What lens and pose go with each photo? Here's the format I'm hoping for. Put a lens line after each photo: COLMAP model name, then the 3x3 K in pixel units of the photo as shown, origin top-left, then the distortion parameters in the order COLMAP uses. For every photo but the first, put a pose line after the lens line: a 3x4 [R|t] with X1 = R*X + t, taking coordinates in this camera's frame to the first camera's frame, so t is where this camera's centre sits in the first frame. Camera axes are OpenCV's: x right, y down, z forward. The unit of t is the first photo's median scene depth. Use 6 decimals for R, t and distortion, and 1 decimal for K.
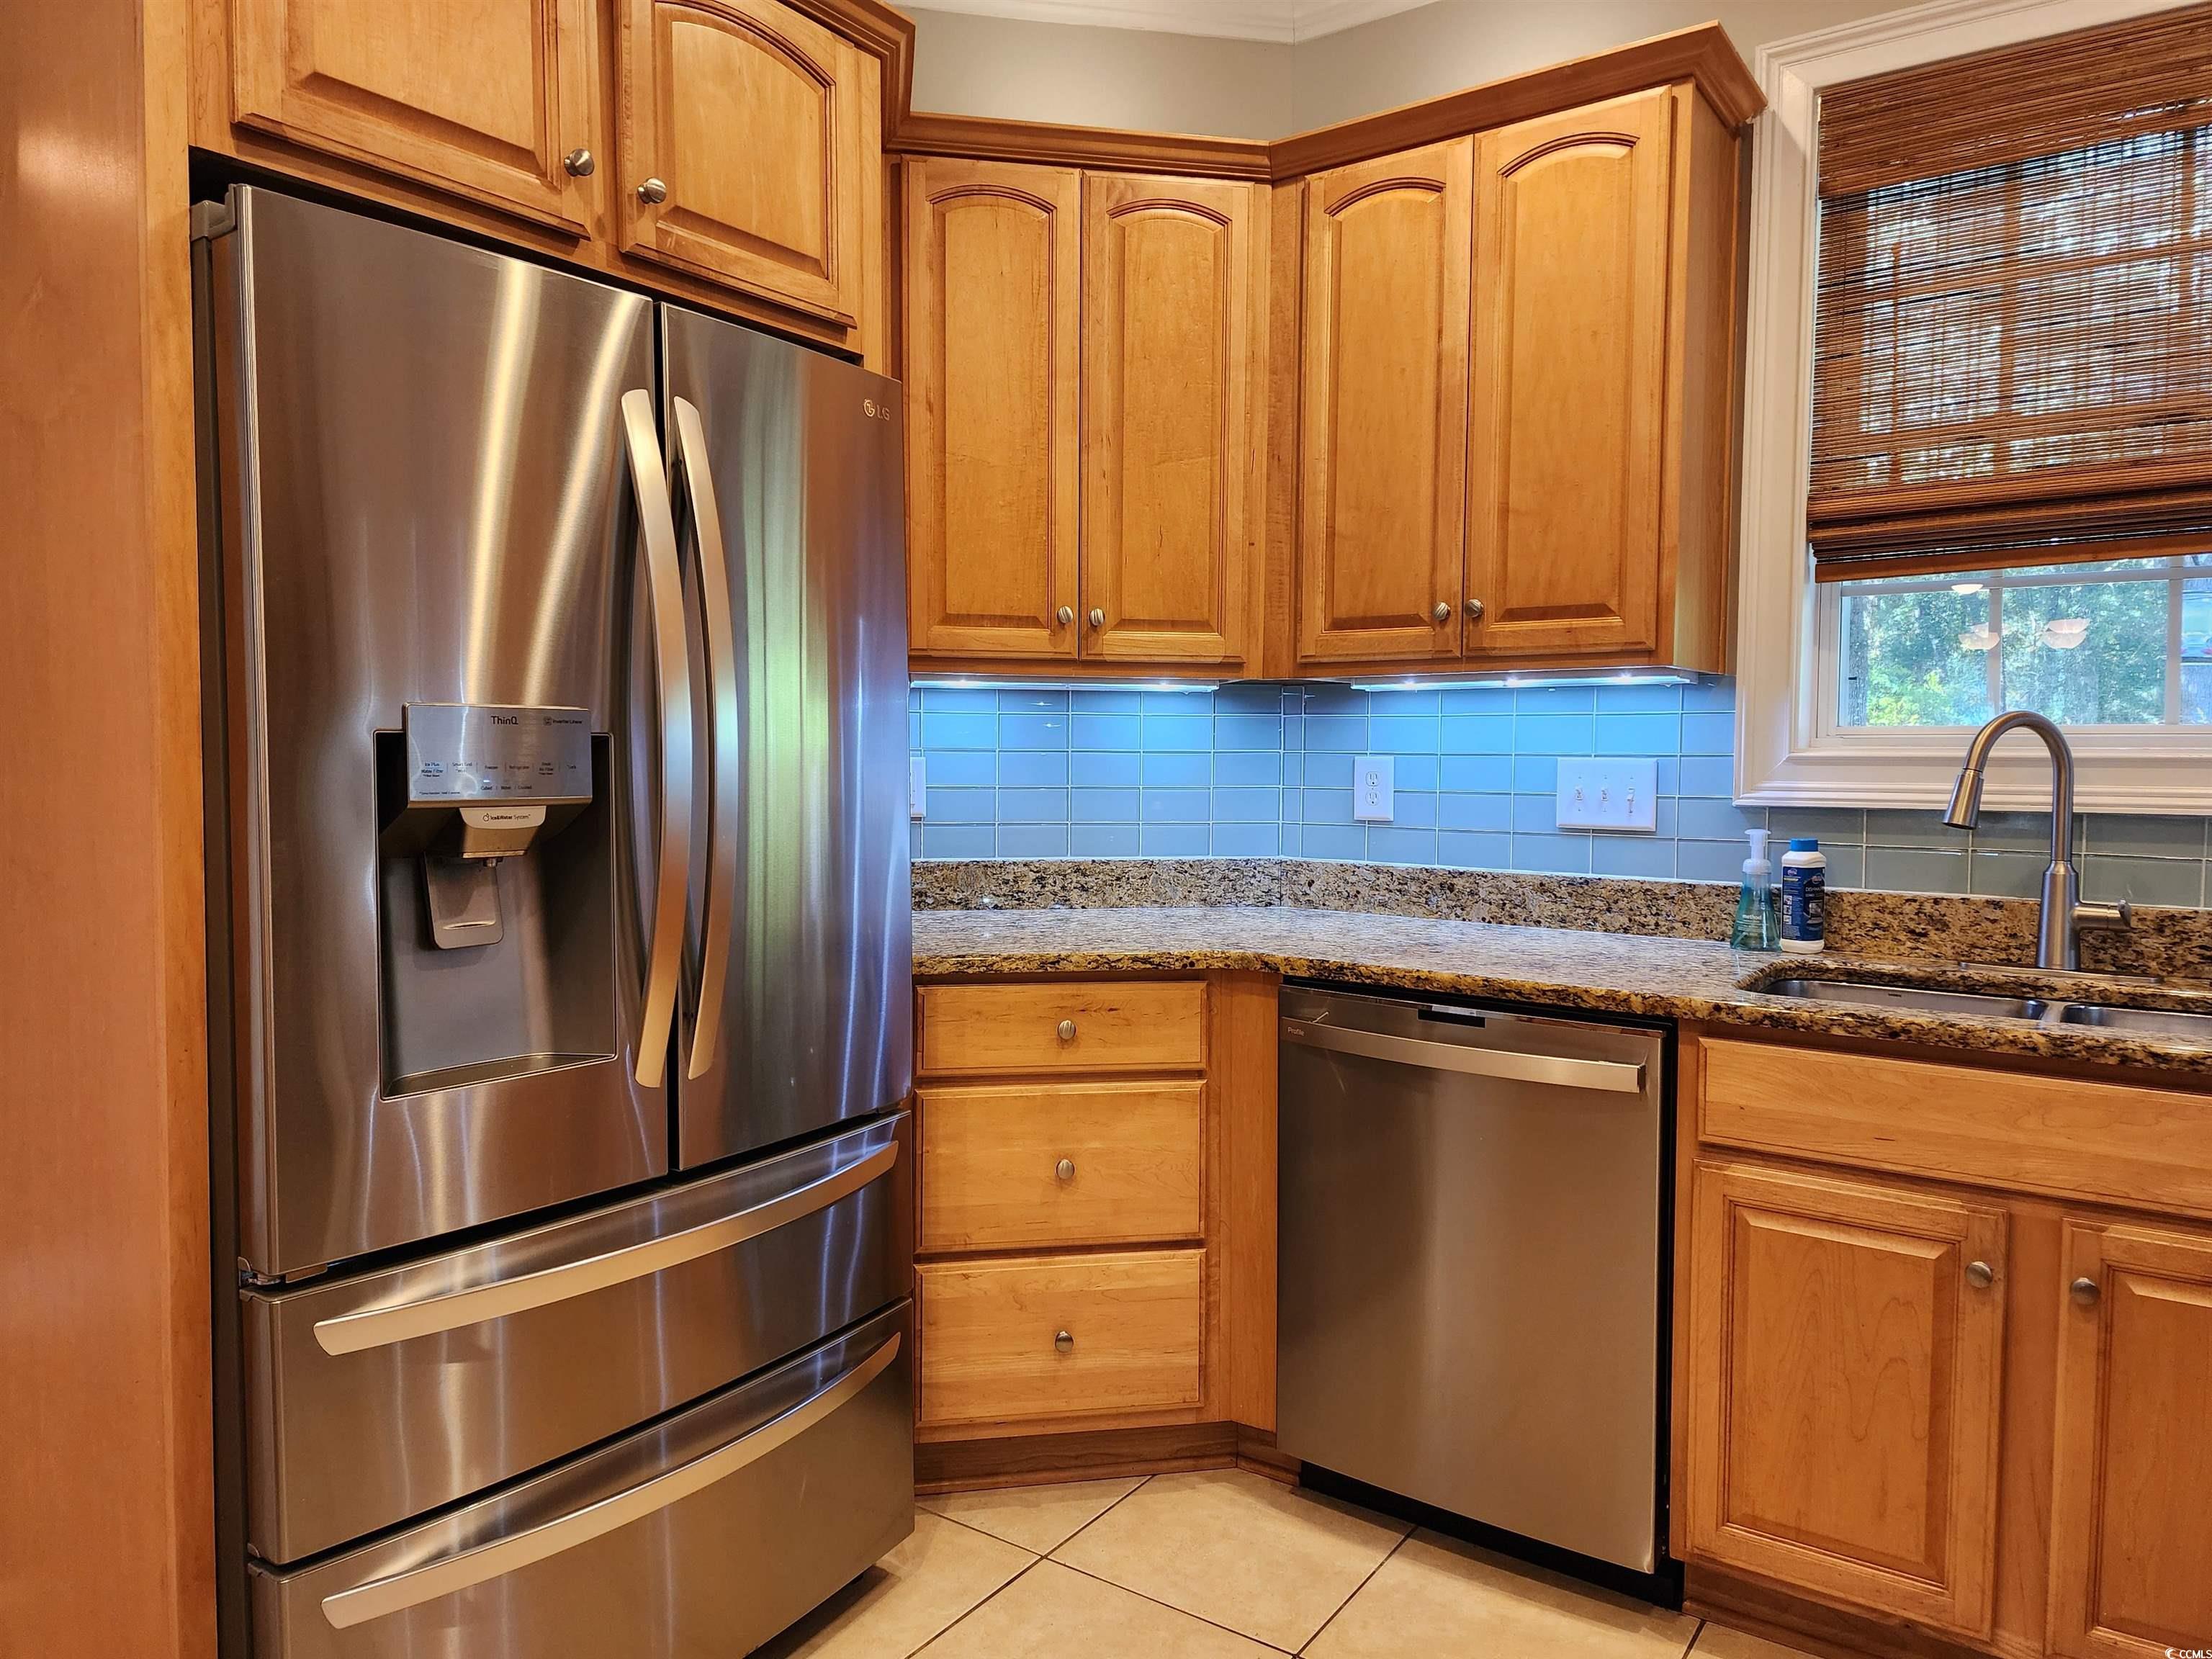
lens RADIAL K [[1436.9, 0, 1115.6], [0, 1436.9, 822.8], [0, 0, 1]] dist [0.006520, -0.029688]
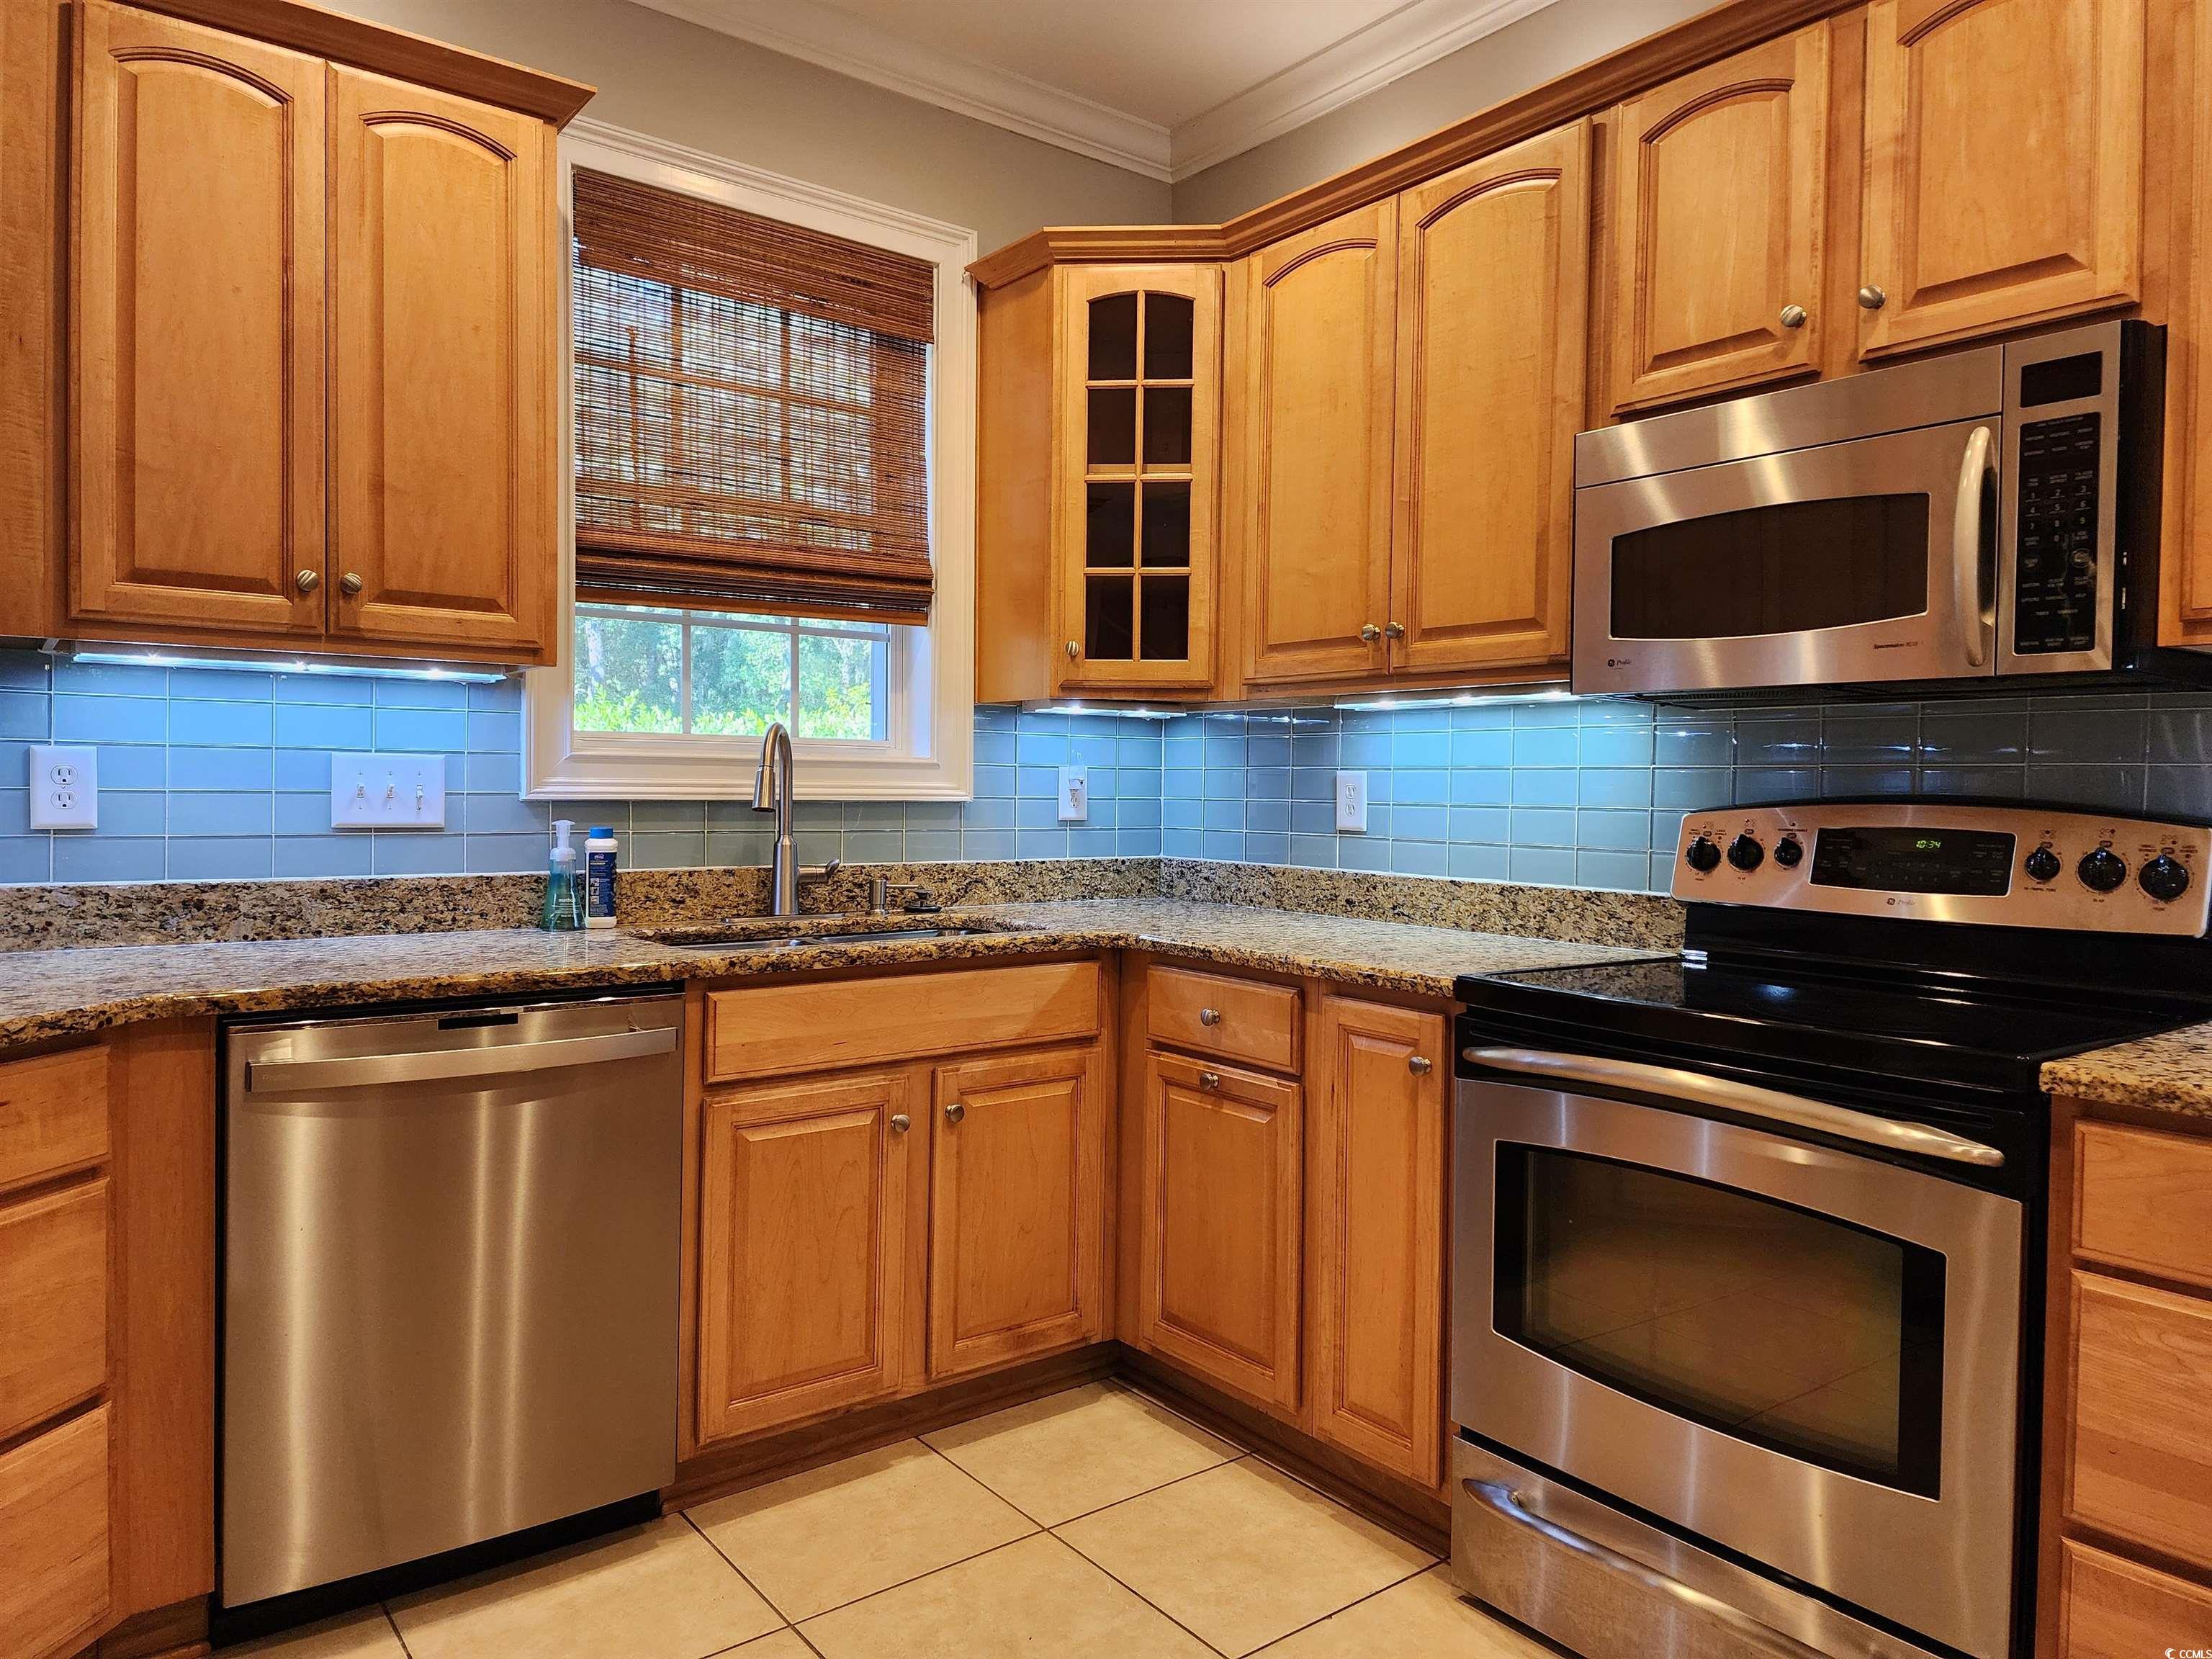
lens RADIAL K [[1436.9, 0, 1122.2], [0, 1436.9, 830.5], [0, 0, 1]] dist [0.006520, -0.029688]
pose [[0.261959, -0.029092, 0.964640, -0.505800], [0.037459, 0.999099, 0.019959, 0.006253], [-0.964352, 0.030906, 0.262812, 0.300985]]
